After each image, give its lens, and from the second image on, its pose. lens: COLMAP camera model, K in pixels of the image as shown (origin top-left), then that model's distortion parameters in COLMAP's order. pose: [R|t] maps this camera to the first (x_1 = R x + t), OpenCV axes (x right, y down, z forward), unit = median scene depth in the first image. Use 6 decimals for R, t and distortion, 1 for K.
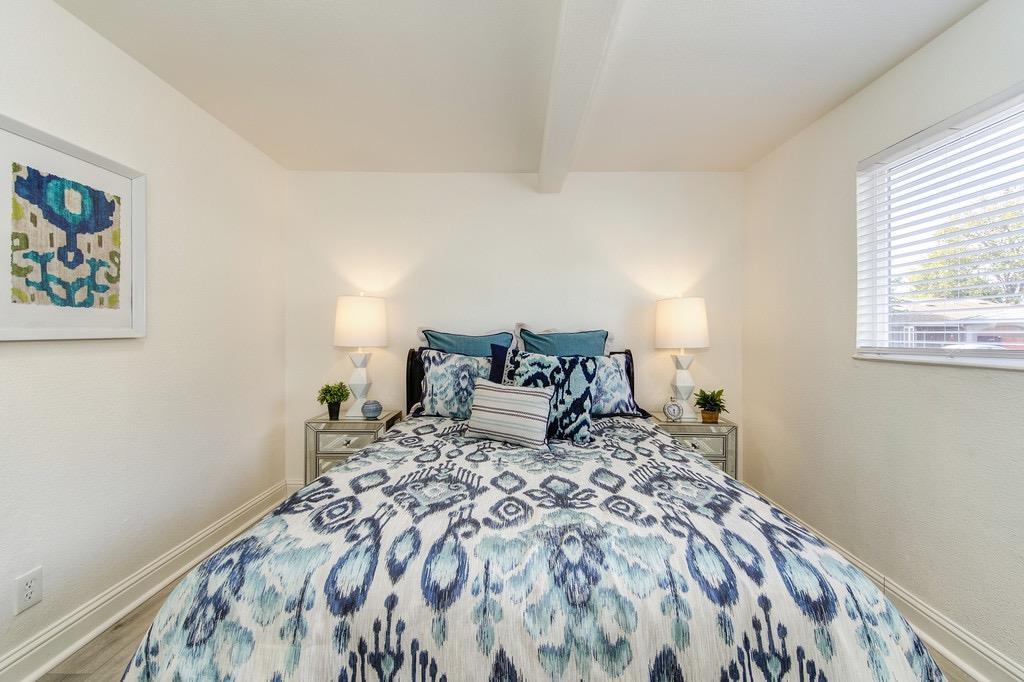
lens RADIAL K [[402.9, 0, 518.7], [0, 402.9, 341.0], [0, 0, 1]] dist [0.001588, 0.000127]
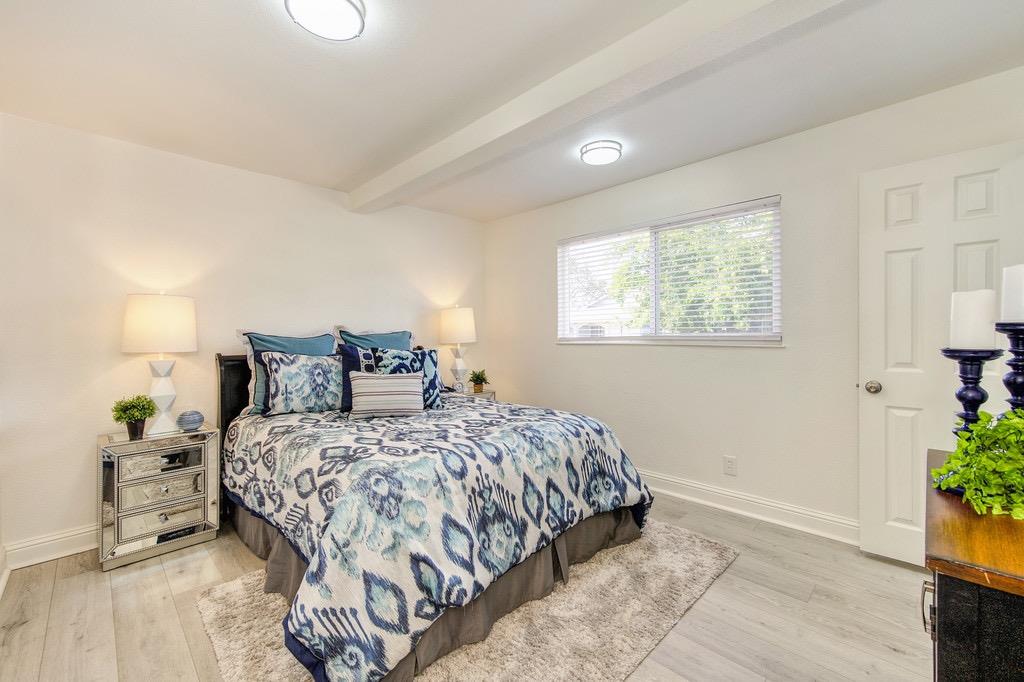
lens RADIAL K [[402.9, 0, 518.7], [0, 402.9, 341.0], [0, 0, 1]] dist [0.001588, 0.000127]
pose [[0.714966, -0.029113, 0.698553, -0.601290], [0.029922, 0.999491, 0.011030, 0.001971], [-0.698519, 0.013016, 0.715473, -0.222951]]
